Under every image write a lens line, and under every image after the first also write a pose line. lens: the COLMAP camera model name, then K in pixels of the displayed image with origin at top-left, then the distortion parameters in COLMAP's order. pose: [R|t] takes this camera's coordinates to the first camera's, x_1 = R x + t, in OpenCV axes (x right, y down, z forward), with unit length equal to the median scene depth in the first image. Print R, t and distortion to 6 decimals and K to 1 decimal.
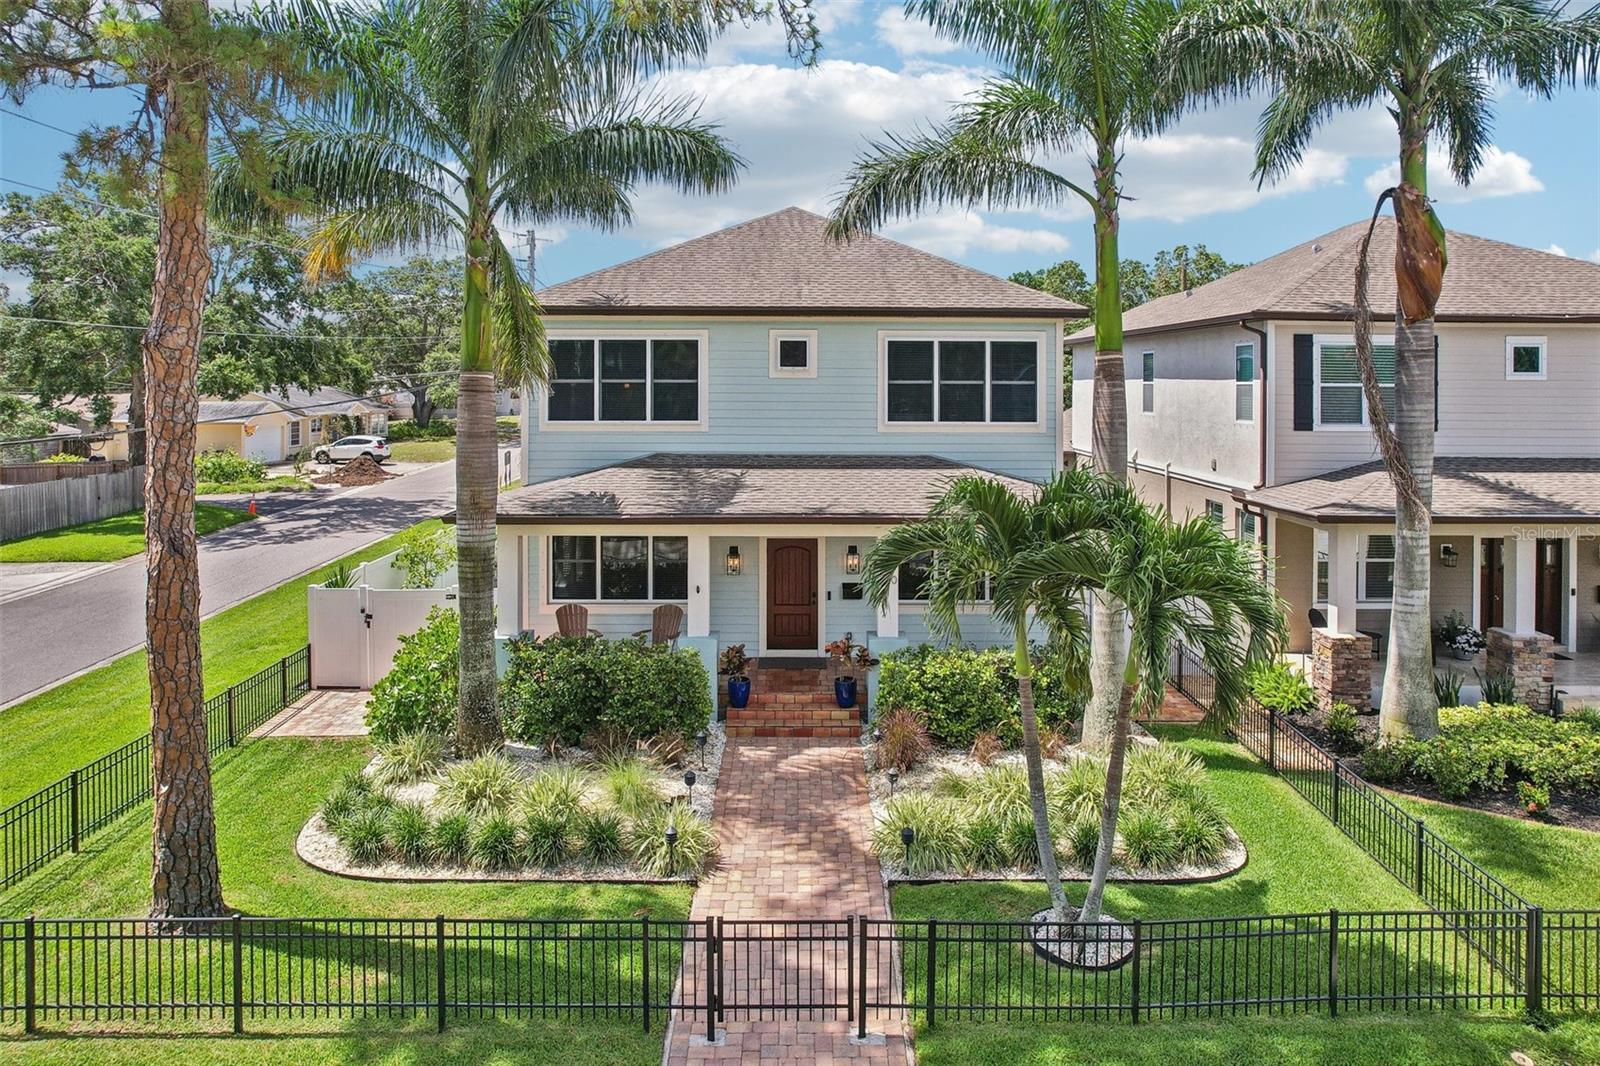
lens RADIAL K [[1080.6, 0, 864.7], [0, 1080.6, 526.6], [0, 0, 1]] dist [-0.058531, 0.045424]
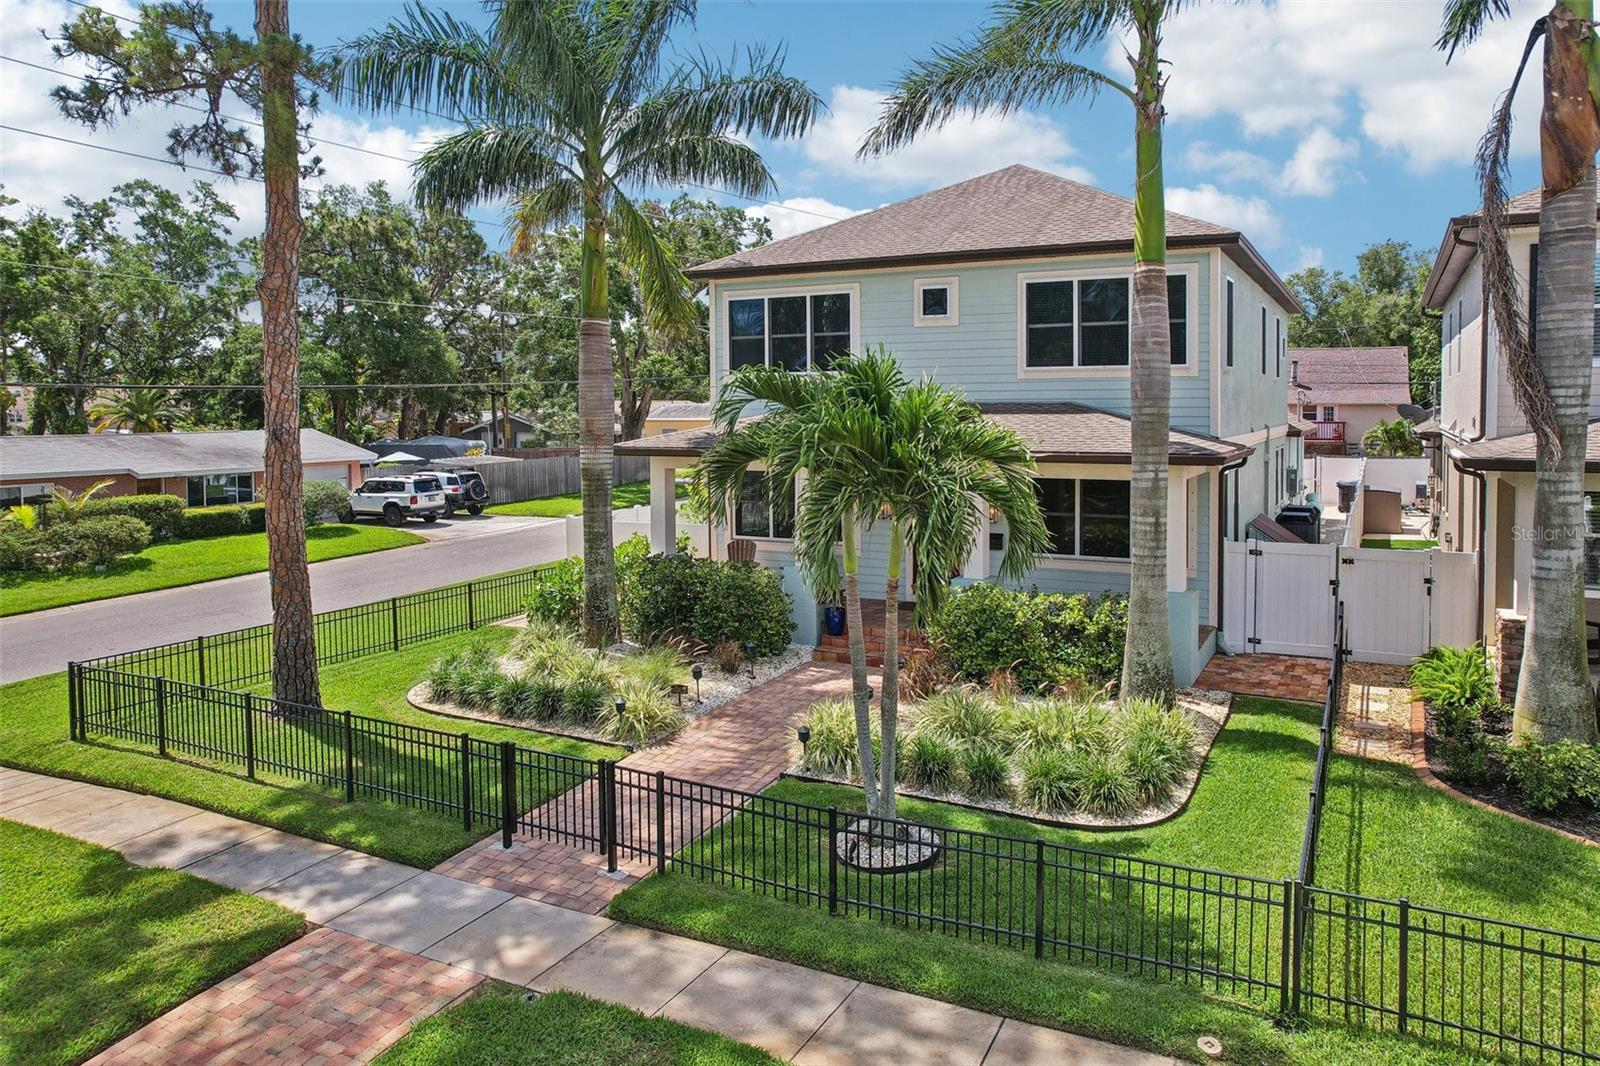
lens RADIAL K [[1080.6, 0, 891.8], [0, 1080.6, 579.5], [0, 0, 1]] dist [-0.058531, 0.045424]
pose [[0.883414, 0.059574, -0.464792, 0.460491], [-0.046126, 0.998124, 0.040264, 0.073682], [0.466318, -0.014131, 0.884504, 0.099415]]
